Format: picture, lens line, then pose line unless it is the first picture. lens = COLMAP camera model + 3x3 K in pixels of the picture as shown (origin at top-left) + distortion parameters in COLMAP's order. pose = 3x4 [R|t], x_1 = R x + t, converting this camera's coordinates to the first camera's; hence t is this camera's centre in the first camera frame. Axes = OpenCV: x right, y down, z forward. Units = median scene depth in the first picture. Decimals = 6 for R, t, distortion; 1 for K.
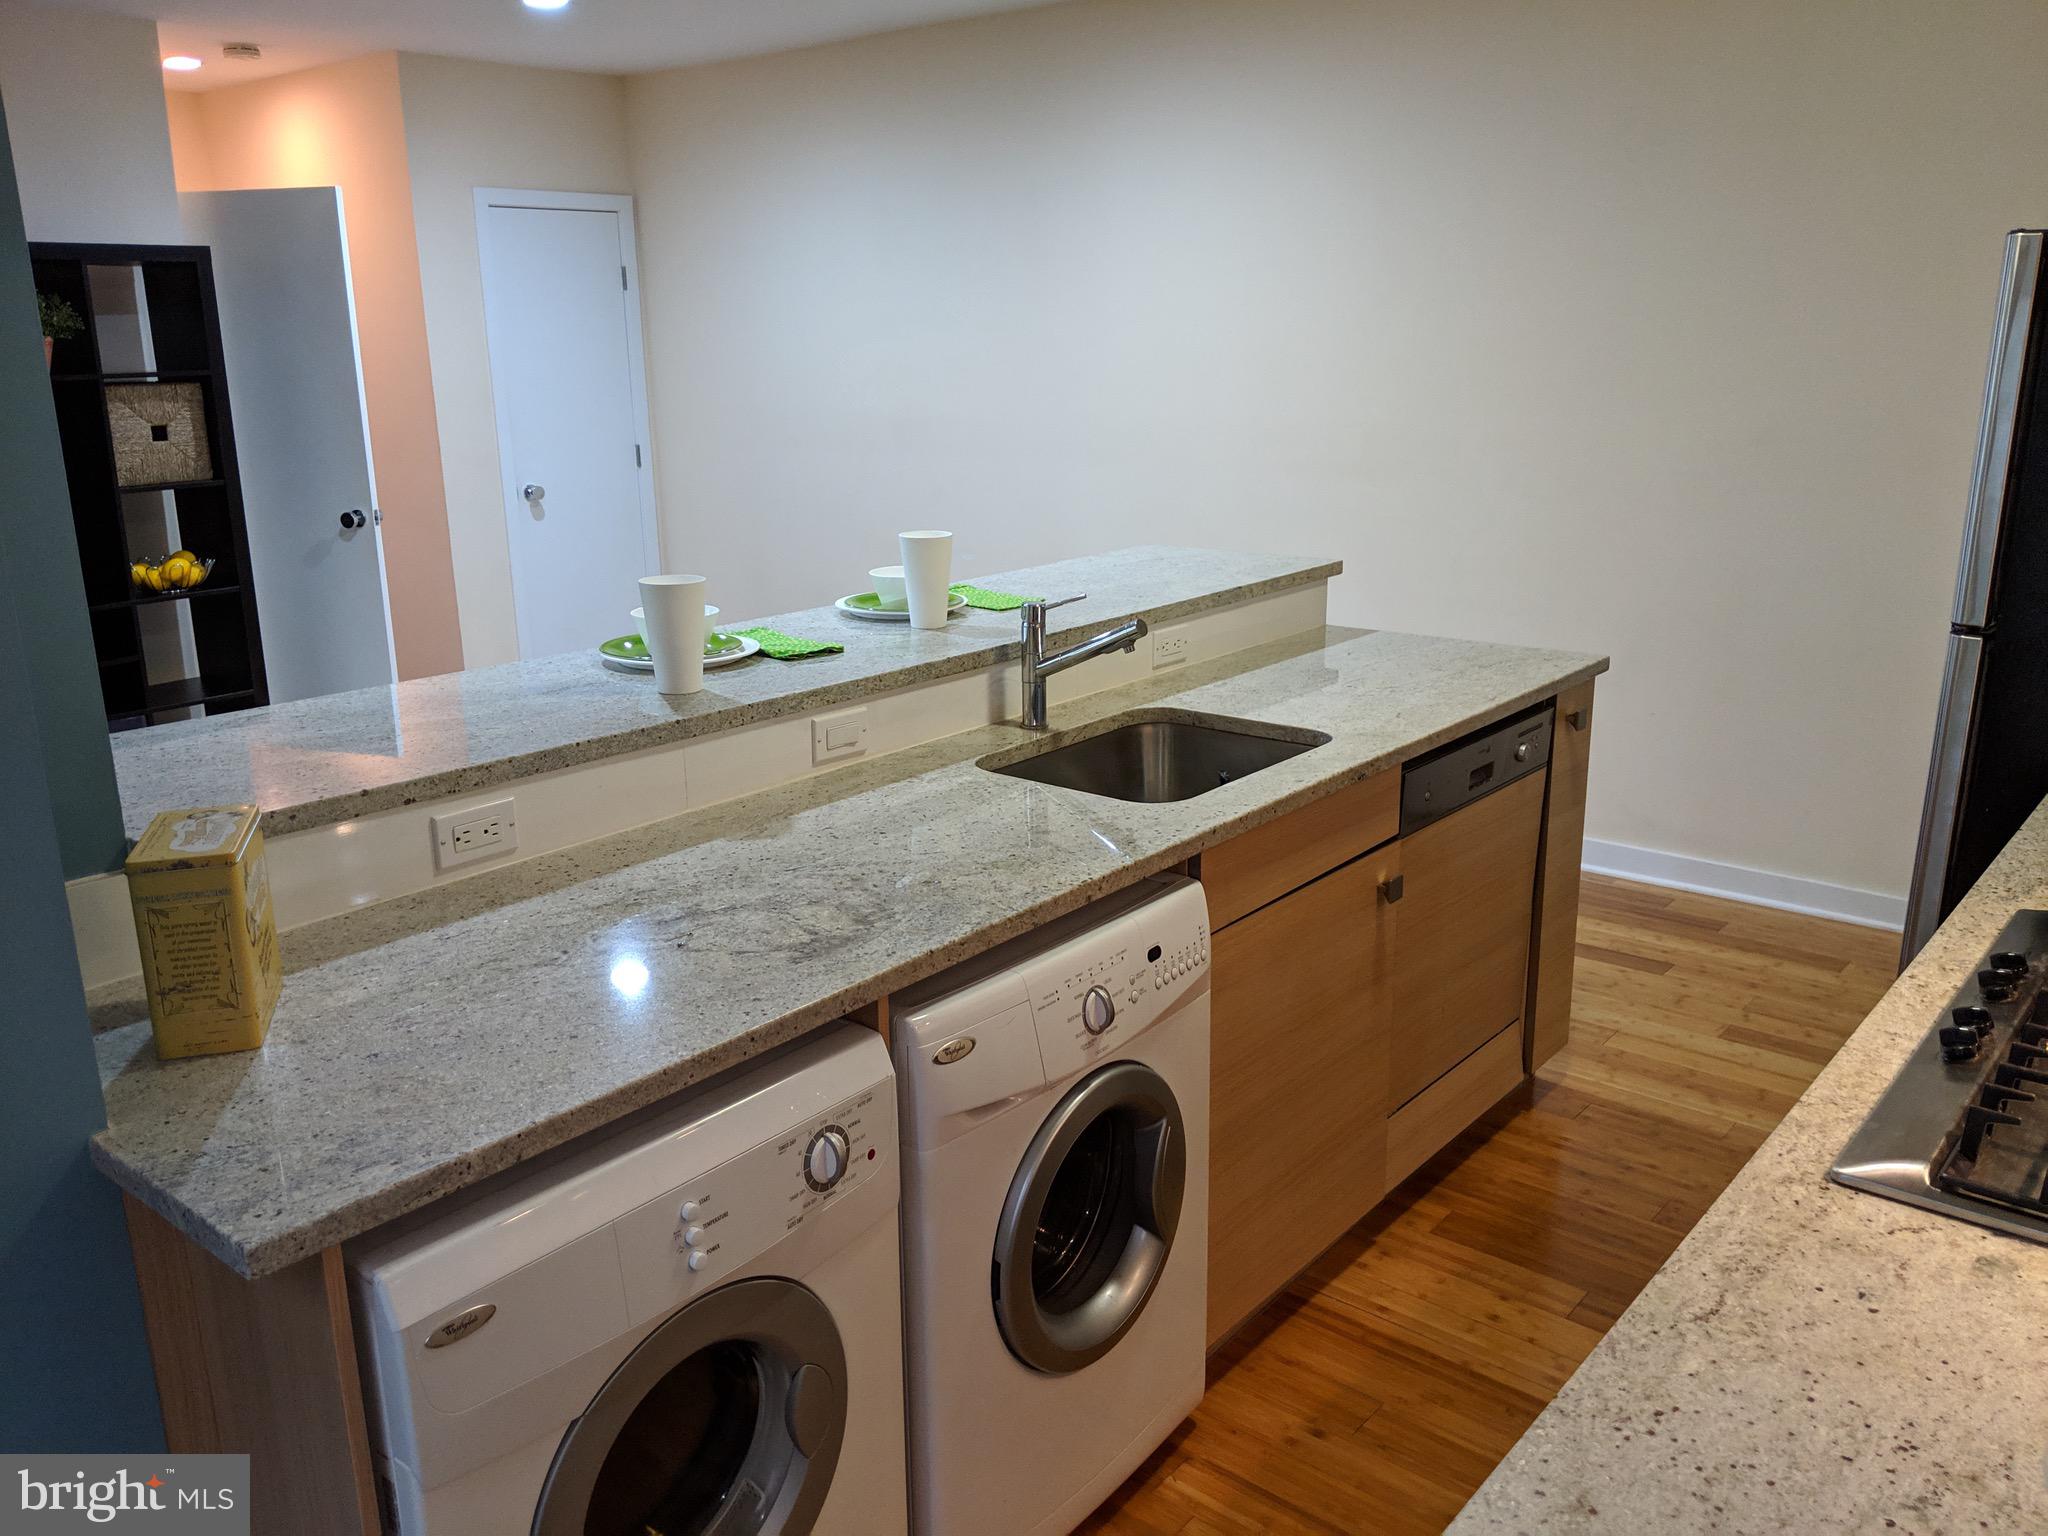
lens RADIAL K [[1633.2, 0, 1026.2], [0, 1633.2, 760.3], [0, 0, 1]] dist [0.077628, -0.144419]
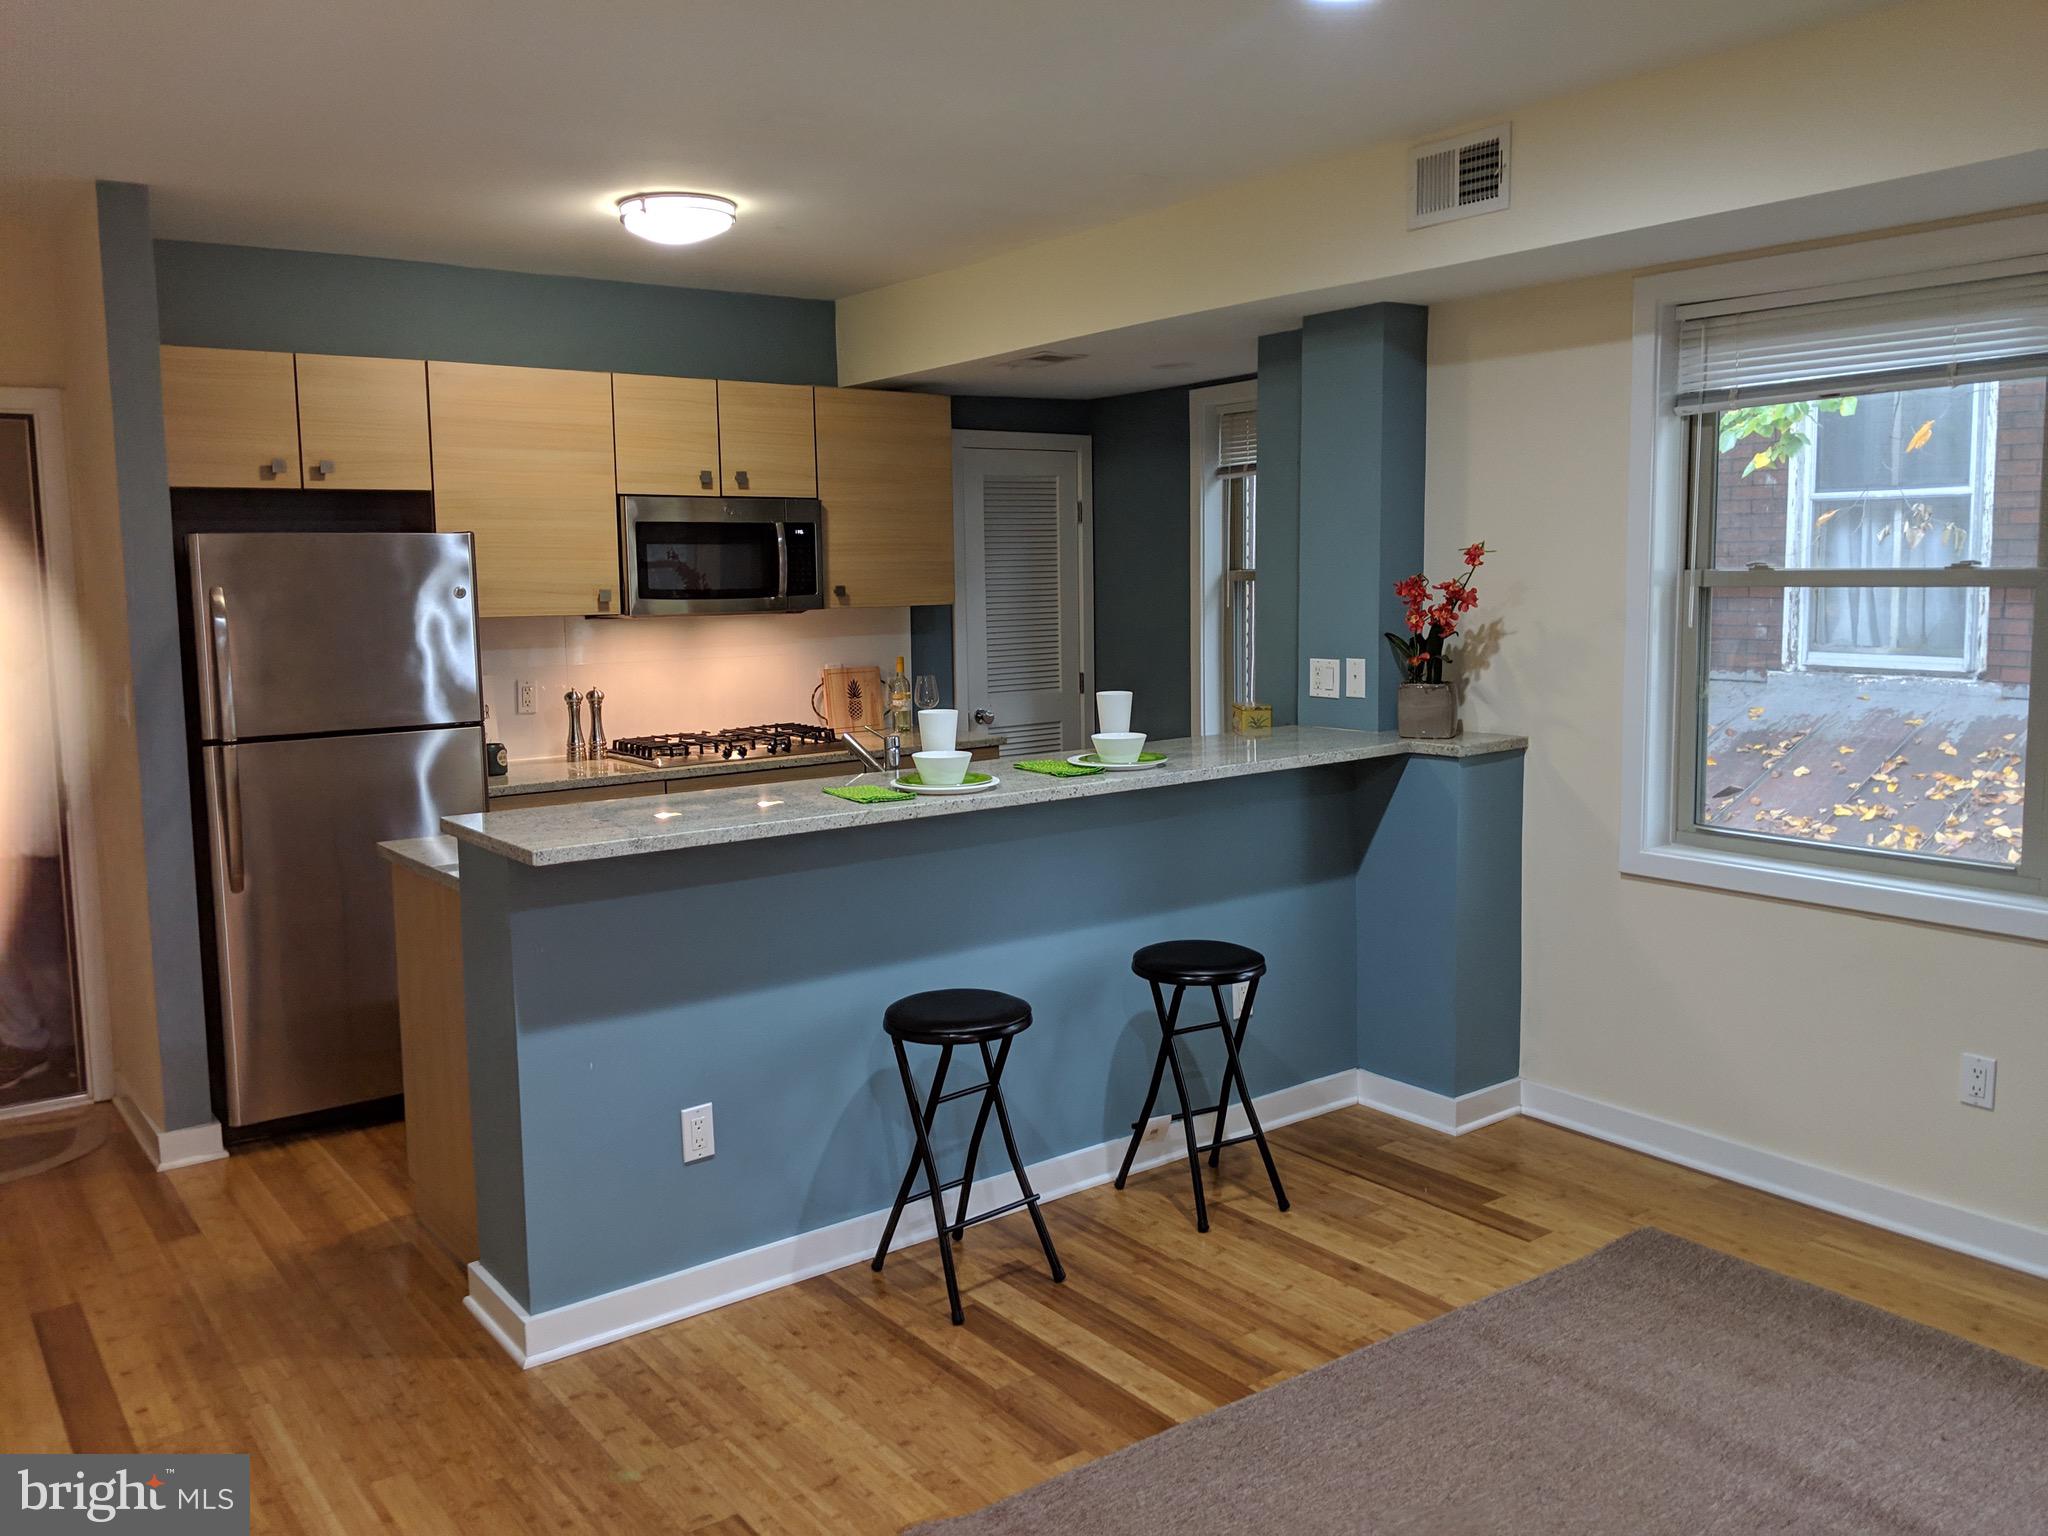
lens RADIAL K [[1633.2, 0, 1032.8], [0, 1633.2, 747.6], [0, 0, 1]] dist [0.077628, -0.144419]
pose [[-0.974410, 0.003066, 0.224759, -0.623959], [0.085942, 0.929018, 0.359916, -0.833746], [-0.207701, 0.370021, -0.905508, 3.134843]]
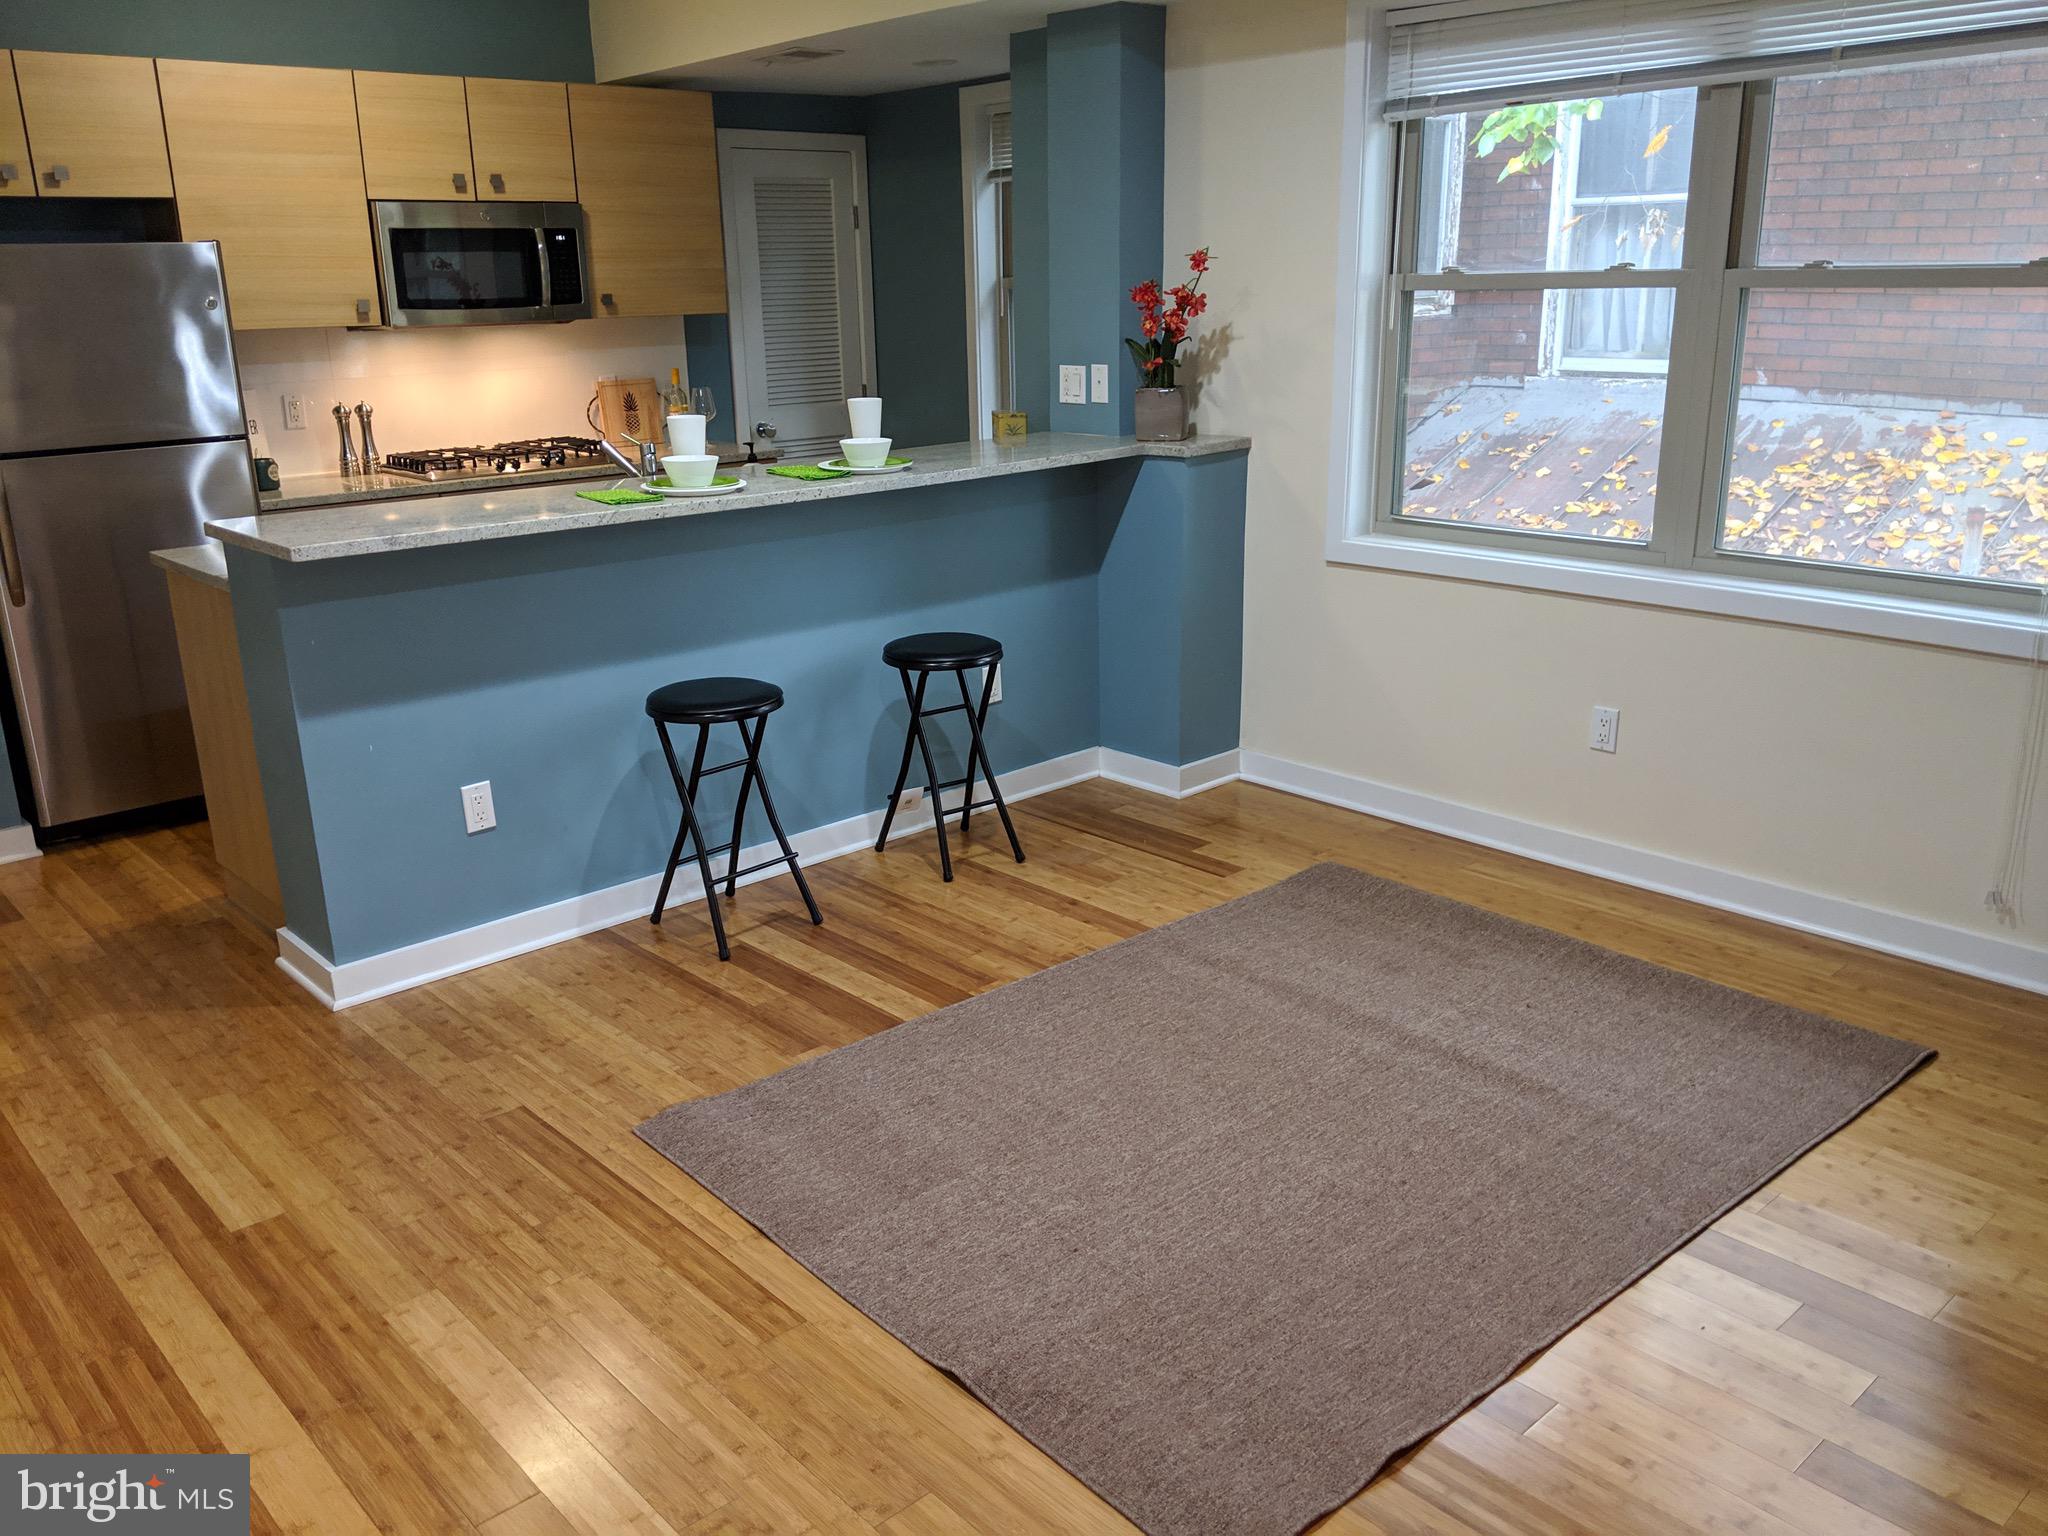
lens RADIAL K [[1633.2, 0, 1027.4], [0, 1633.2, 790.0], [0, 0, 1]] dist [0.077628, -0.144419]
pose [[-0.991128, -0.006957, 0.132725, -0.776474], [0.066040, 0.840848, 0.537227, -0.869652], [-0.115339, 0.541227, -0.832929, 3.302721]]
